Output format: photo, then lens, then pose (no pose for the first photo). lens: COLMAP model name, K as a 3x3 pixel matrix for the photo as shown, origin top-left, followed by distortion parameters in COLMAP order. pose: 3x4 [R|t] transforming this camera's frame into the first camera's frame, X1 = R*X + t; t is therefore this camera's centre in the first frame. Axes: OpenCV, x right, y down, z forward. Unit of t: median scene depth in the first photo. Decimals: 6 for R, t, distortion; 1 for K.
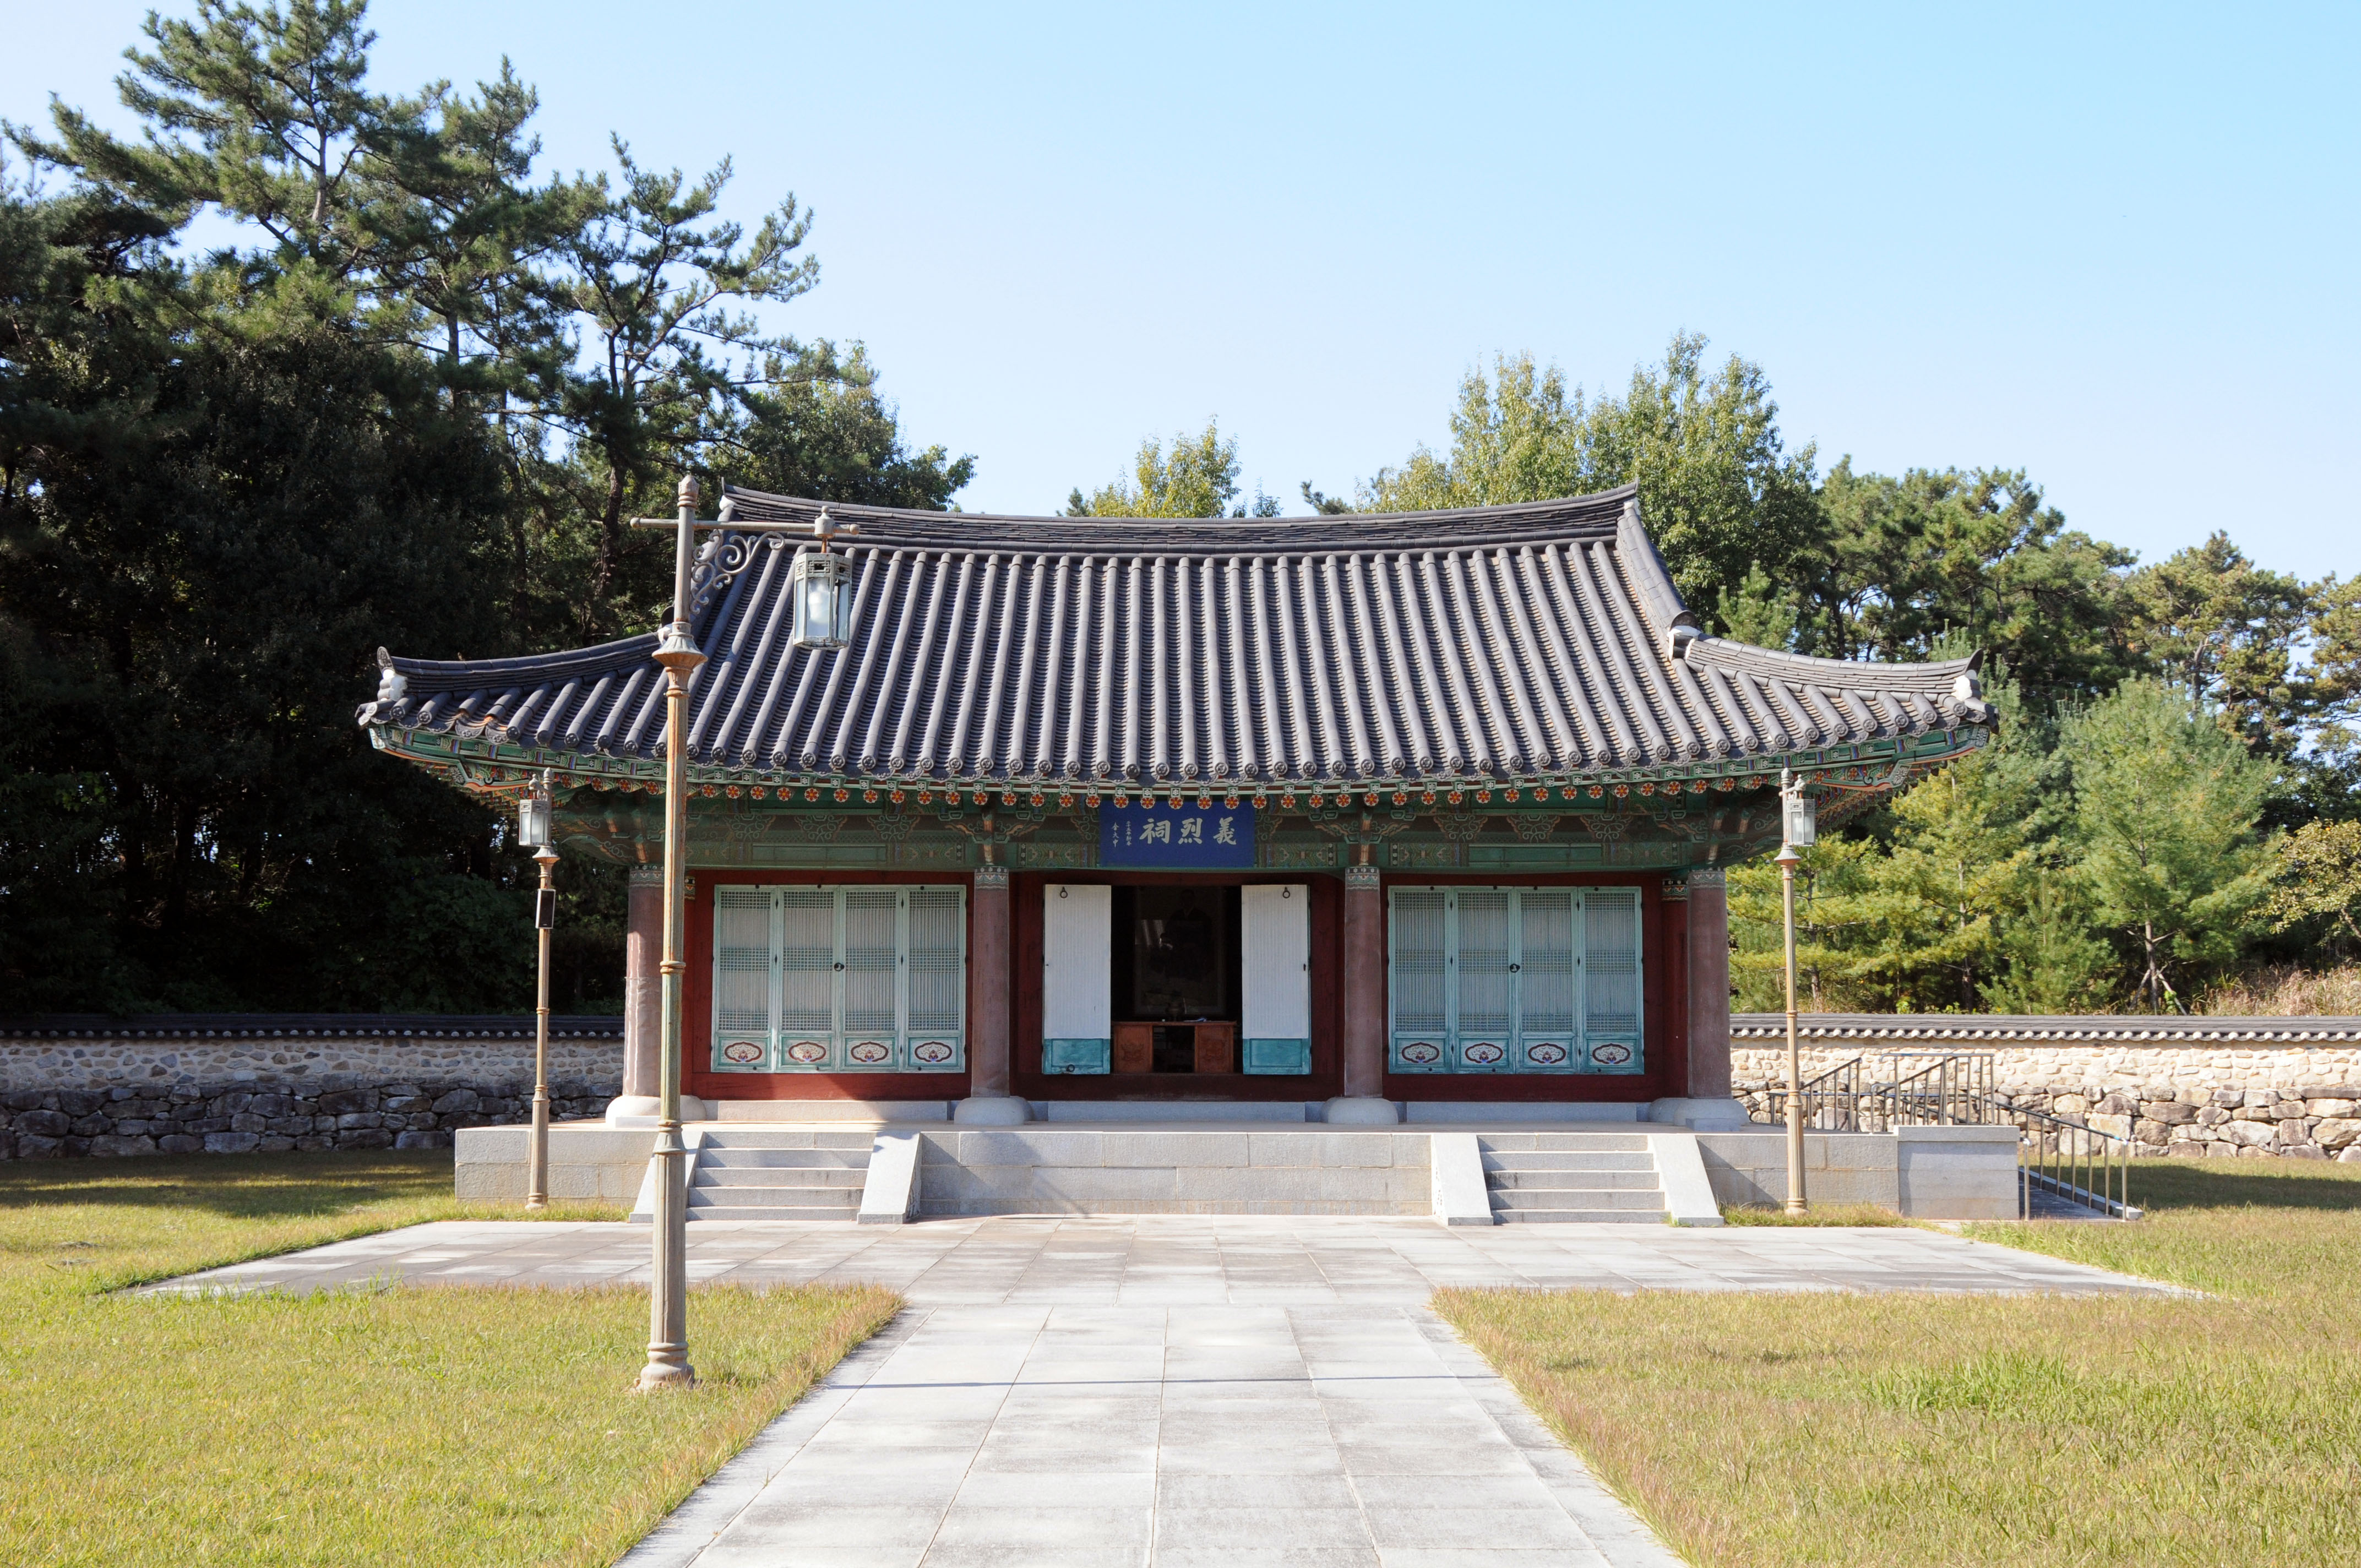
lens RADIAL K [[2645.0, 0, 1180.5], [0, 2645.0, 784.0], [0, 0, 1]] dist [0.000424, 0.000094]
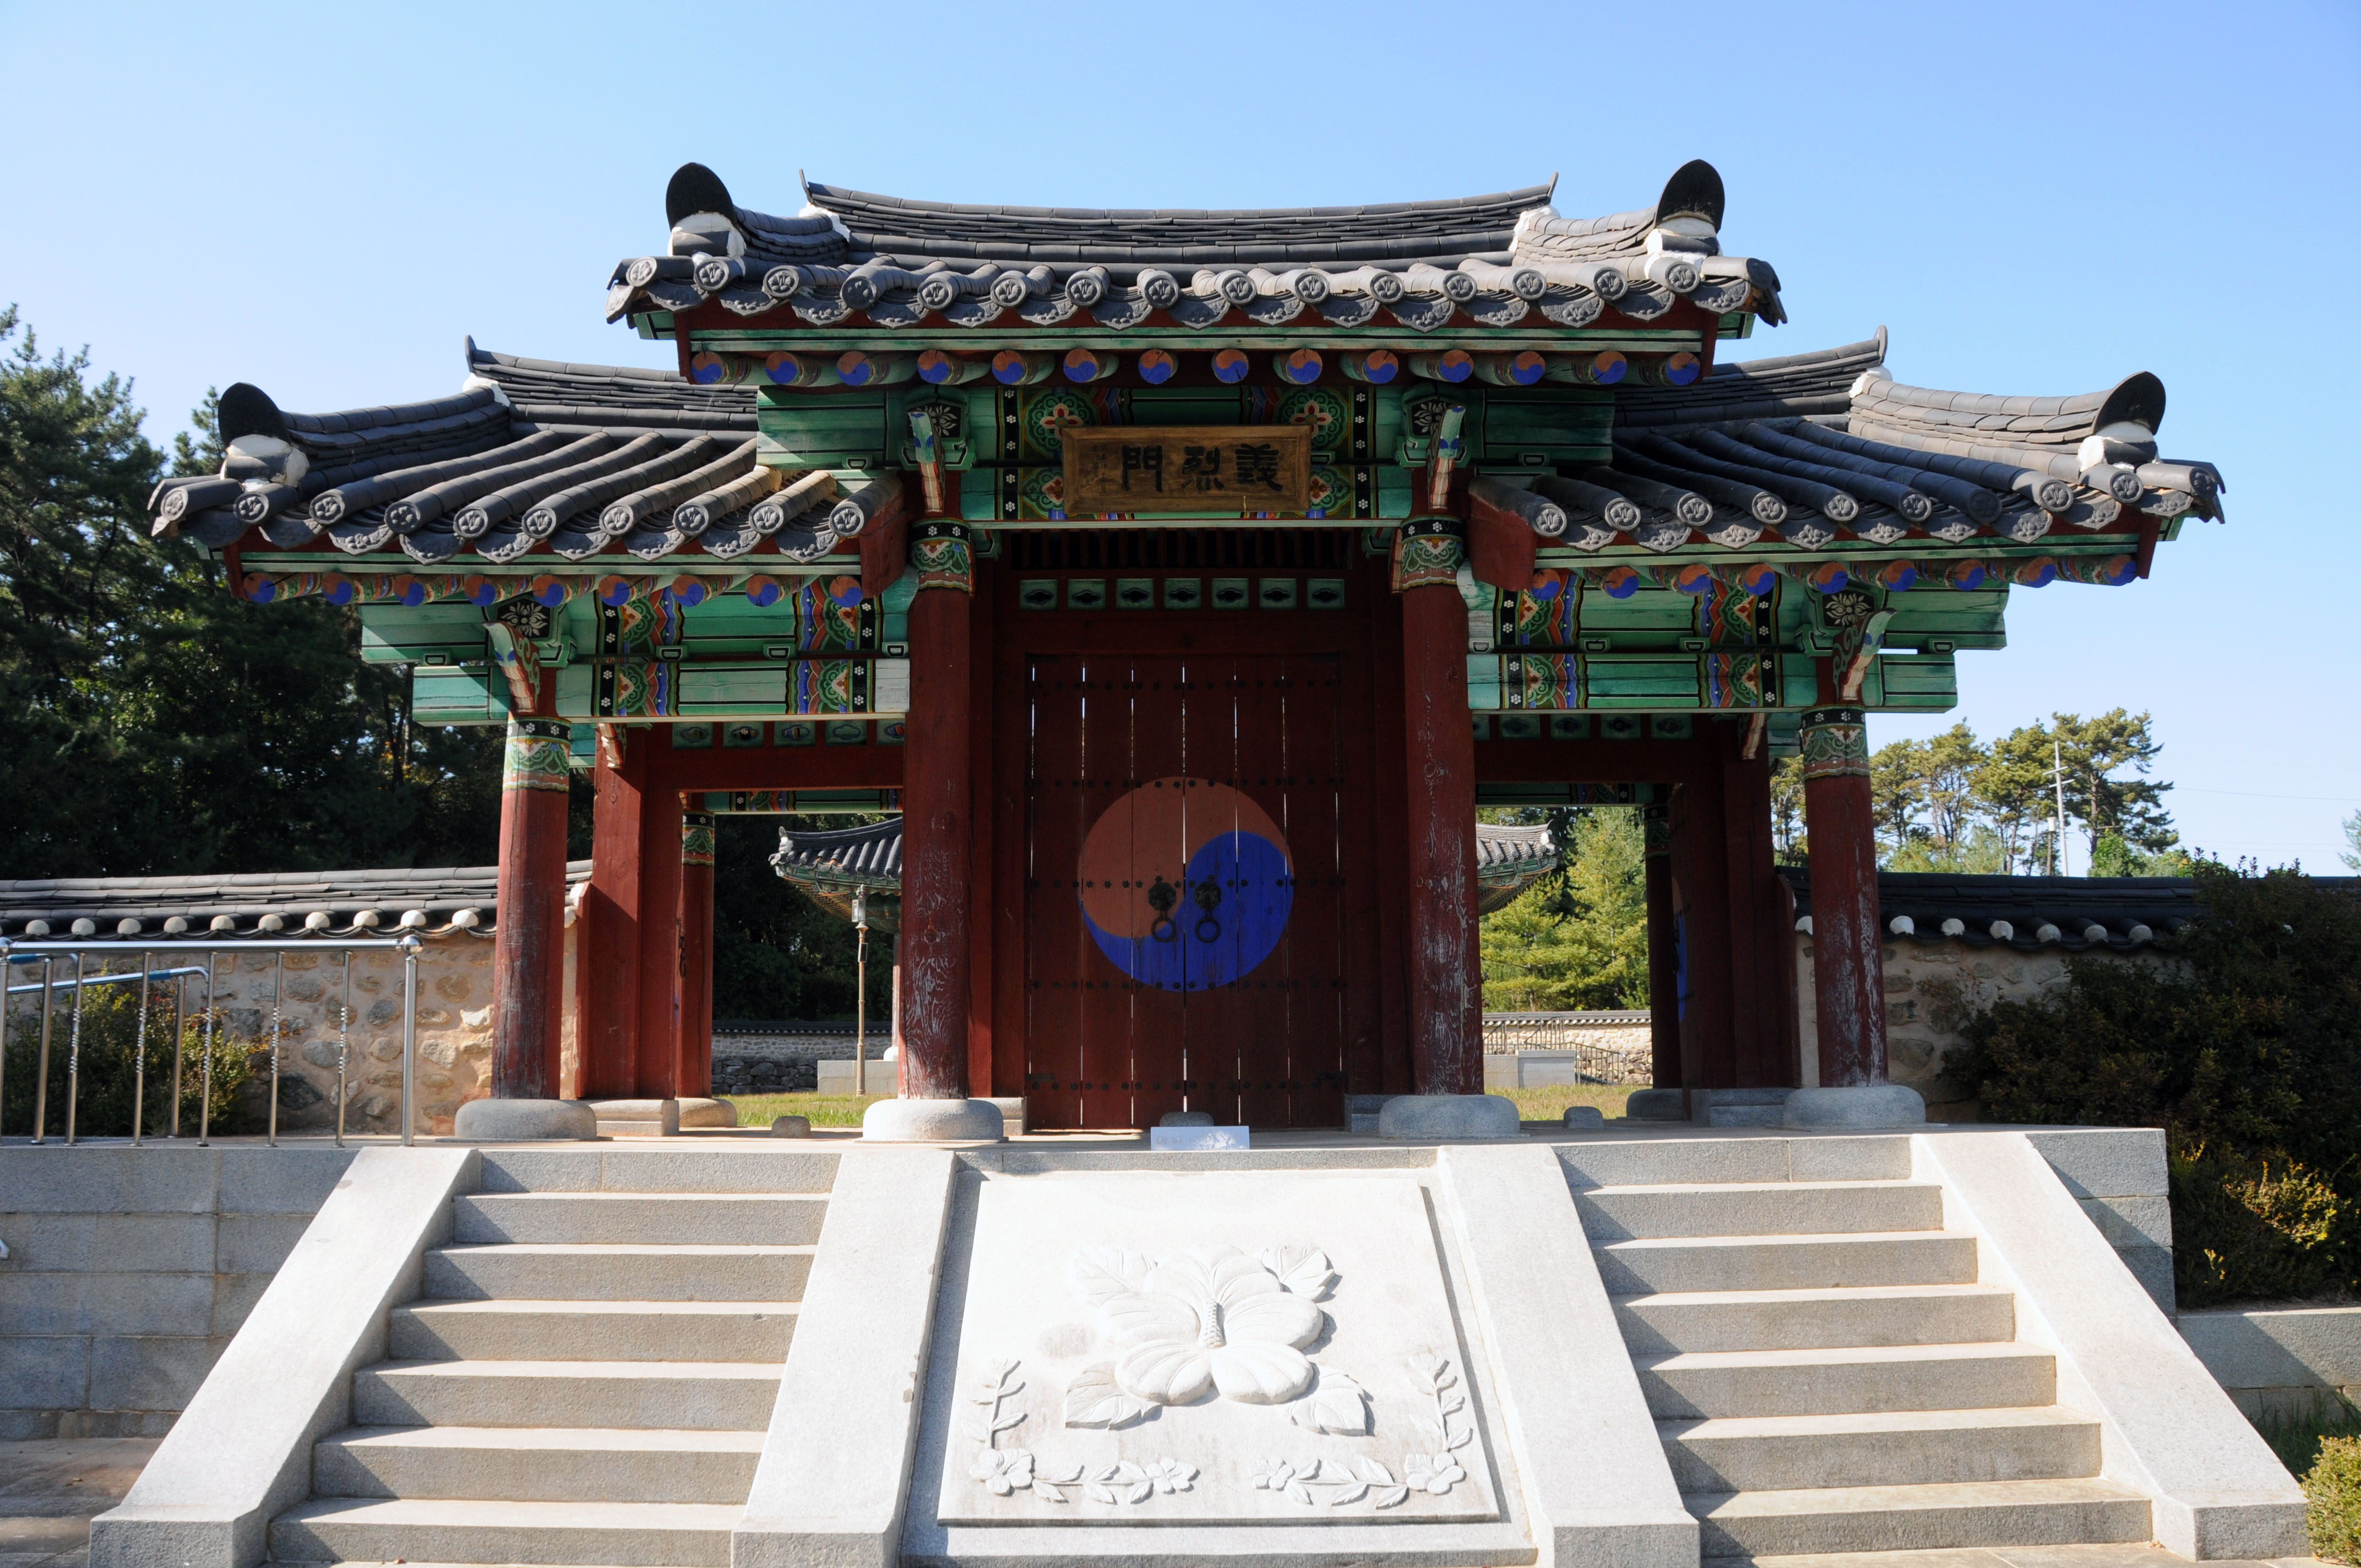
lens RADIAL K [[1836.3, 0, 1174.6], [0, 1836.3, 856.6], [0, 0, 1]] dist [-0.171878, 0.117689]
pose [[0.999901, -0.010811, 0.008992, -0.004577], [0.010952, 0.999816, -0.015764, -0.001474], [-0.008820, 0.015860, 0.999835, -0.235421]]
